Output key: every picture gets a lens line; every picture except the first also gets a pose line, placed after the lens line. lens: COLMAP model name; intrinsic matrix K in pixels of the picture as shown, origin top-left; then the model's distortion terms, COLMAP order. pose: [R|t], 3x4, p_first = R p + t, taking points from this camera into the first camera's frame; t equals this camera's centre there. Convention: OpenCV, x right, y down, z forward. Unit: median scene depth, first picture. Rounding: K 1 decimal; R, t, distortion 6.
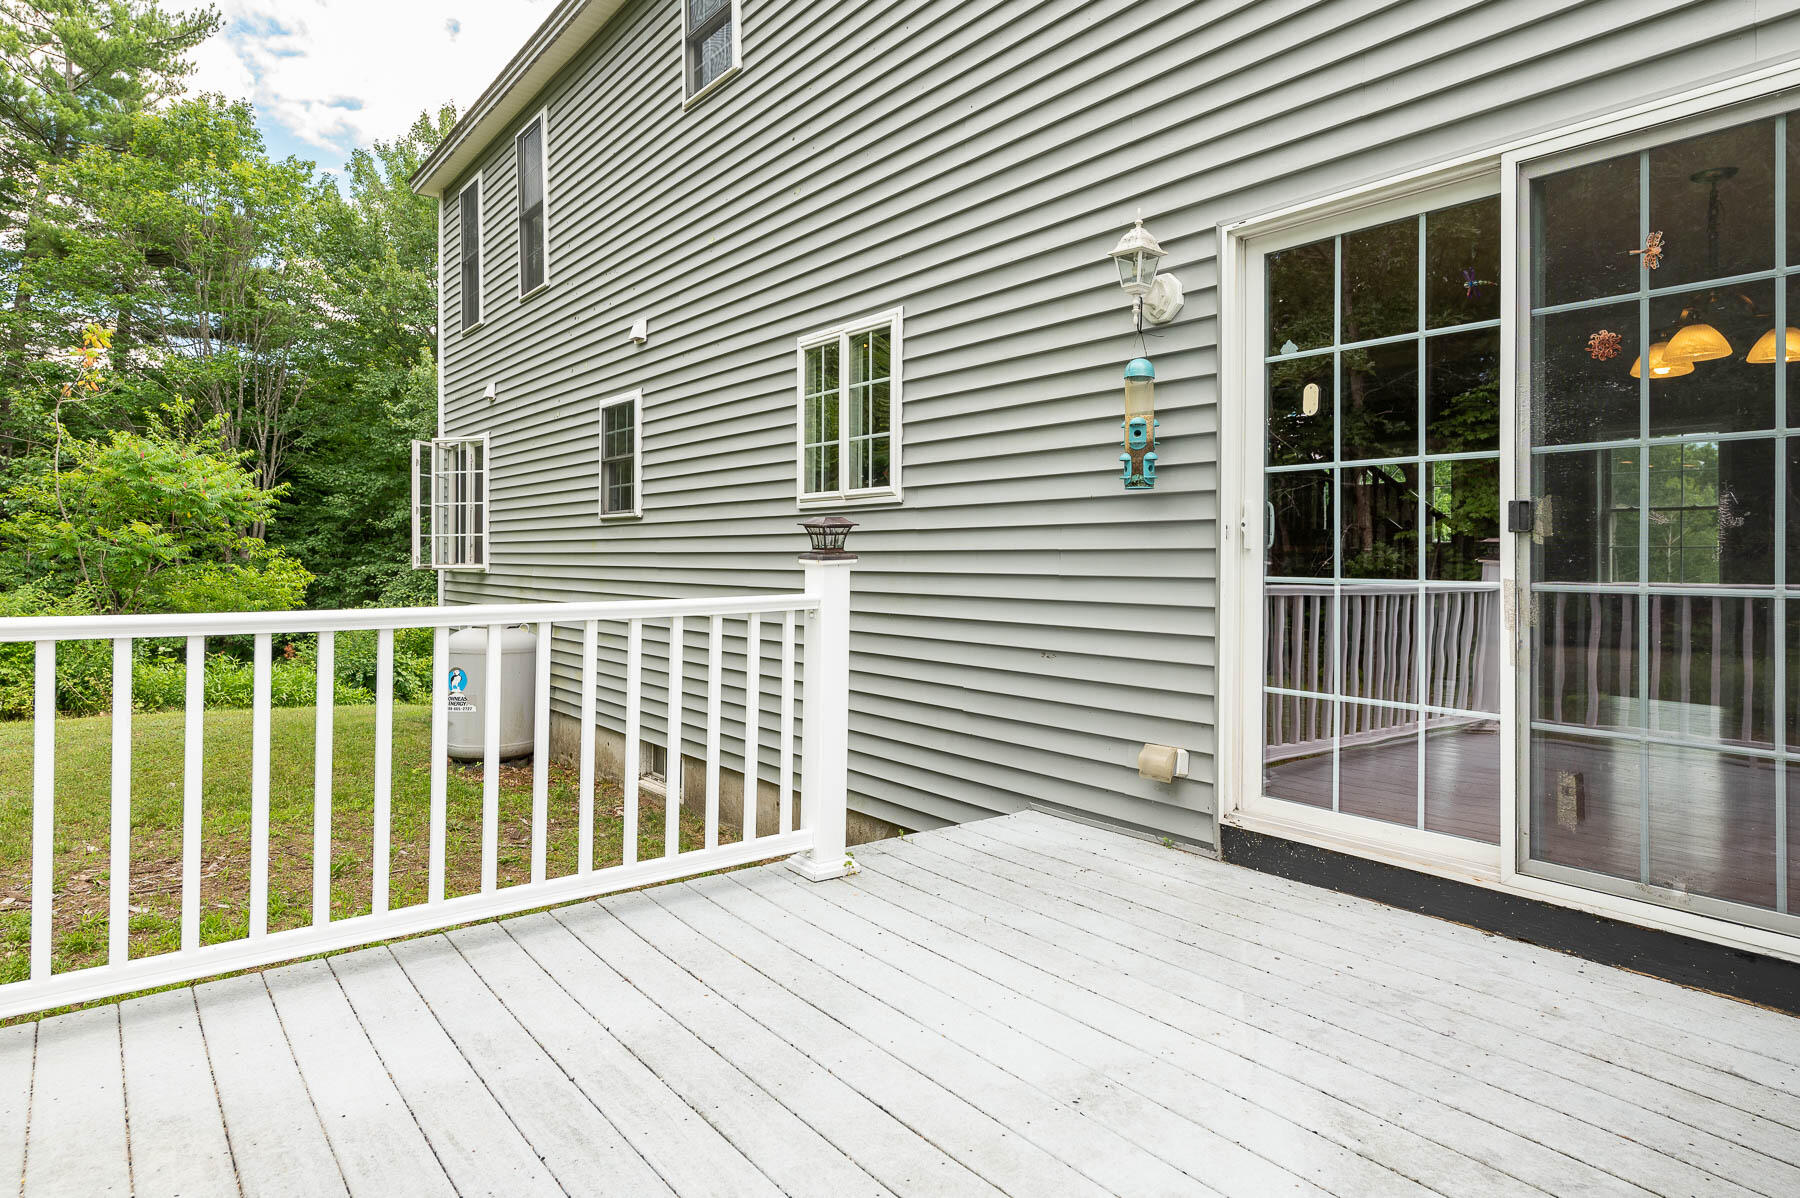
lens RADIAL K [[1023.7, 0, 896.2], [0, 1023.7, 552.6], [0, 0, 1]] dist [-0.001351, -0.000231]
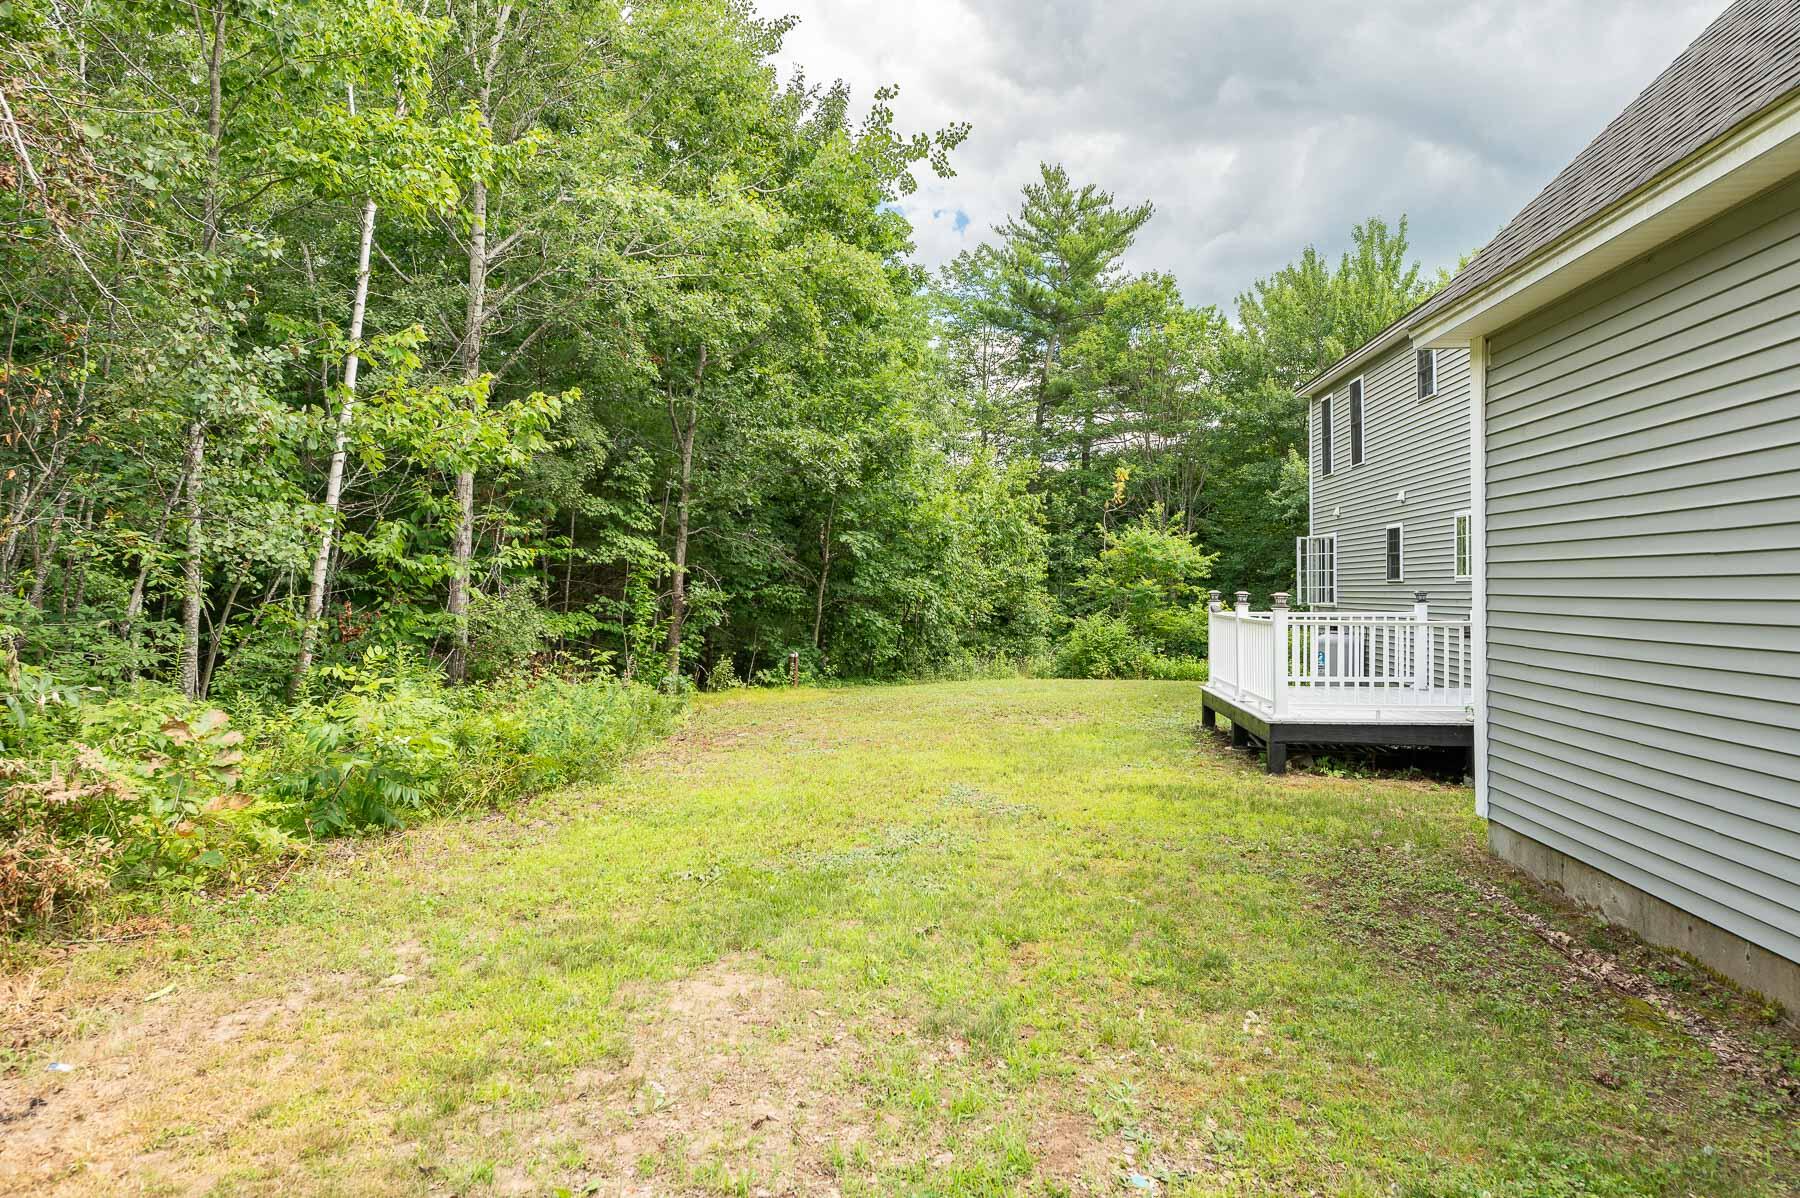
lens RADIAL K [[1129.7, 0, 901.0], [0, 1129.7, 580.1], [0, 0, 1]] dist [0.001366, -0.003002]
pose [[0.723557, -0.010346, -0.690187, 0.636543], [0.004859, 0.999939, -0.009895, -0.019118], [0.690247, 0.003806, 0.723563, -1.474537]]
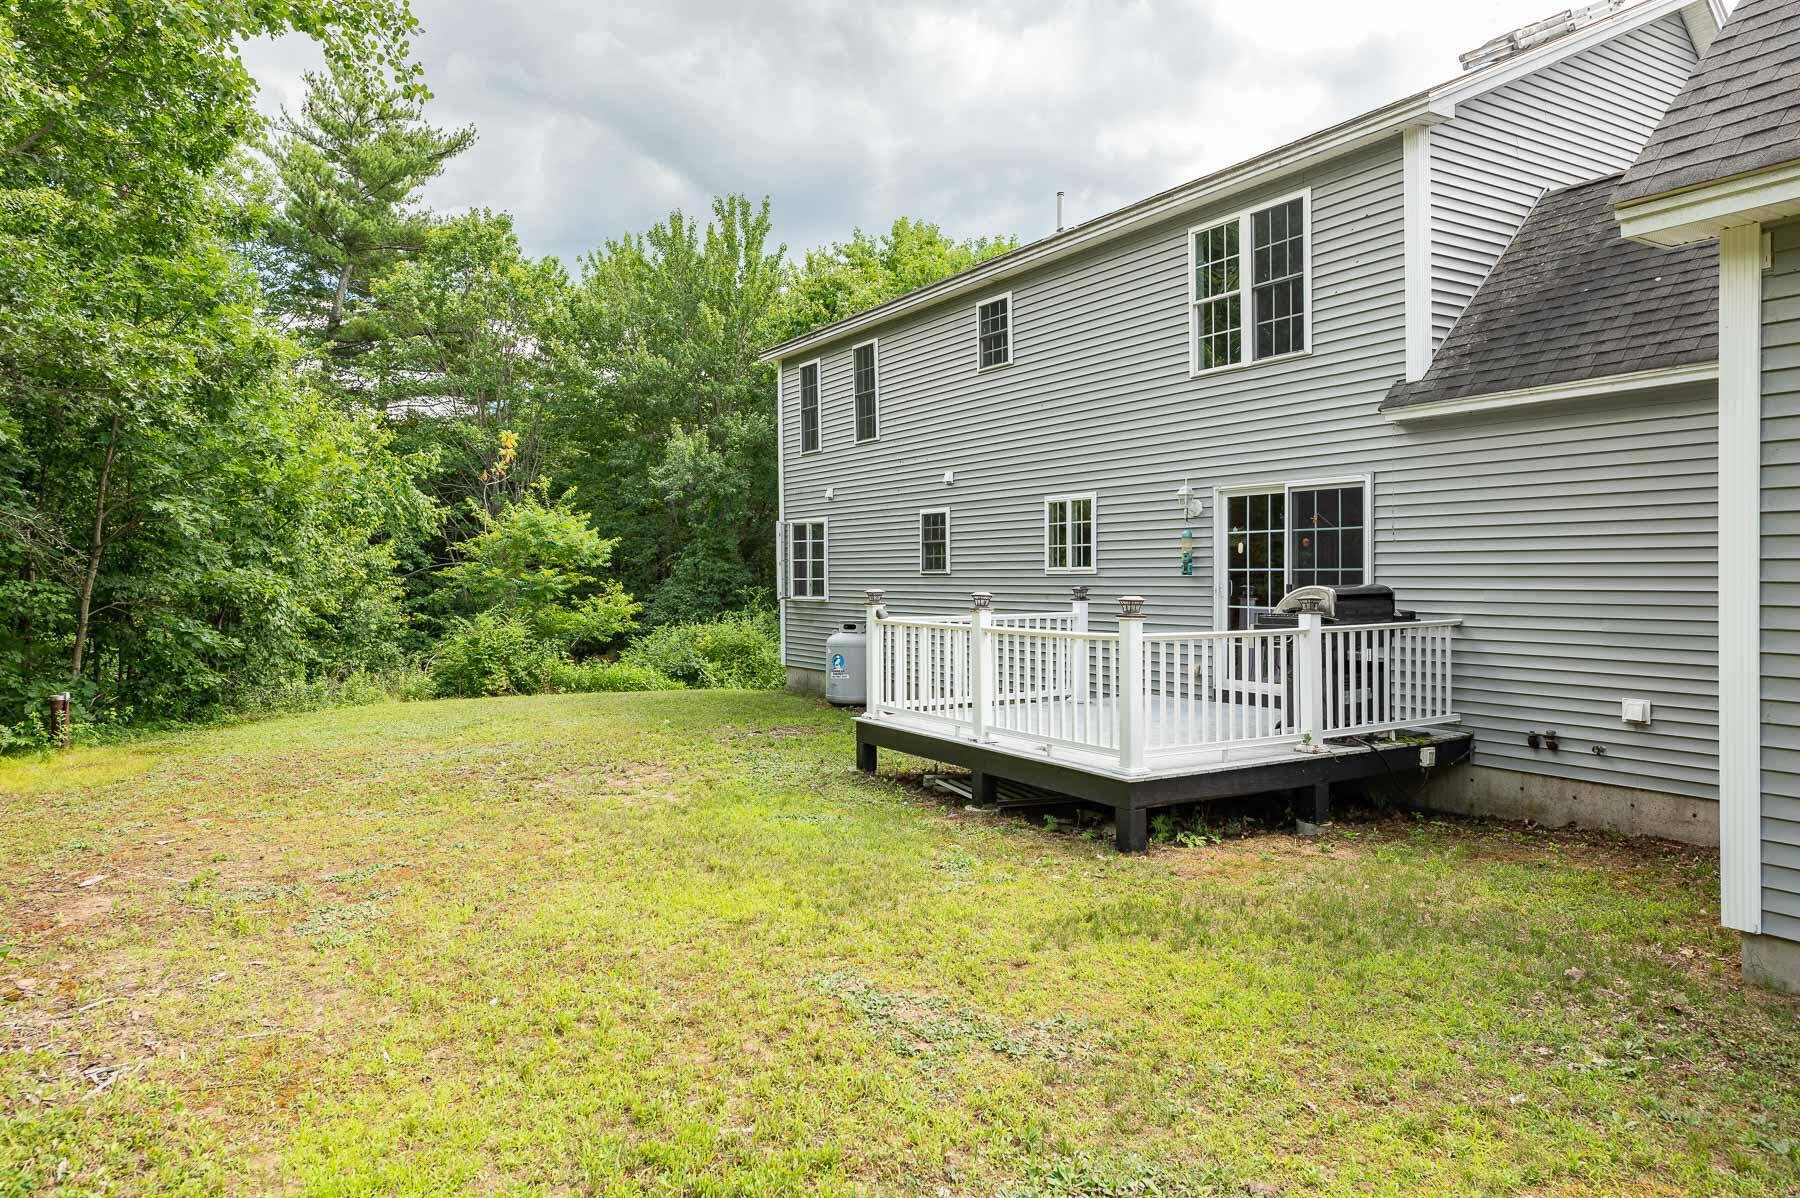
lens RADIAL K [[1129.7, 0, 901.0], [0, 1129.7, 580.1], [0, 0, 1]] dist [0.001366, -0.003002]
pose [[0.994161, -0.007880, -0.107616, -0.111119], [0.008697, 0.999937, 0.007128, -0.038796], [0.107553, -0.008022, 0.994167, -1.127678]]
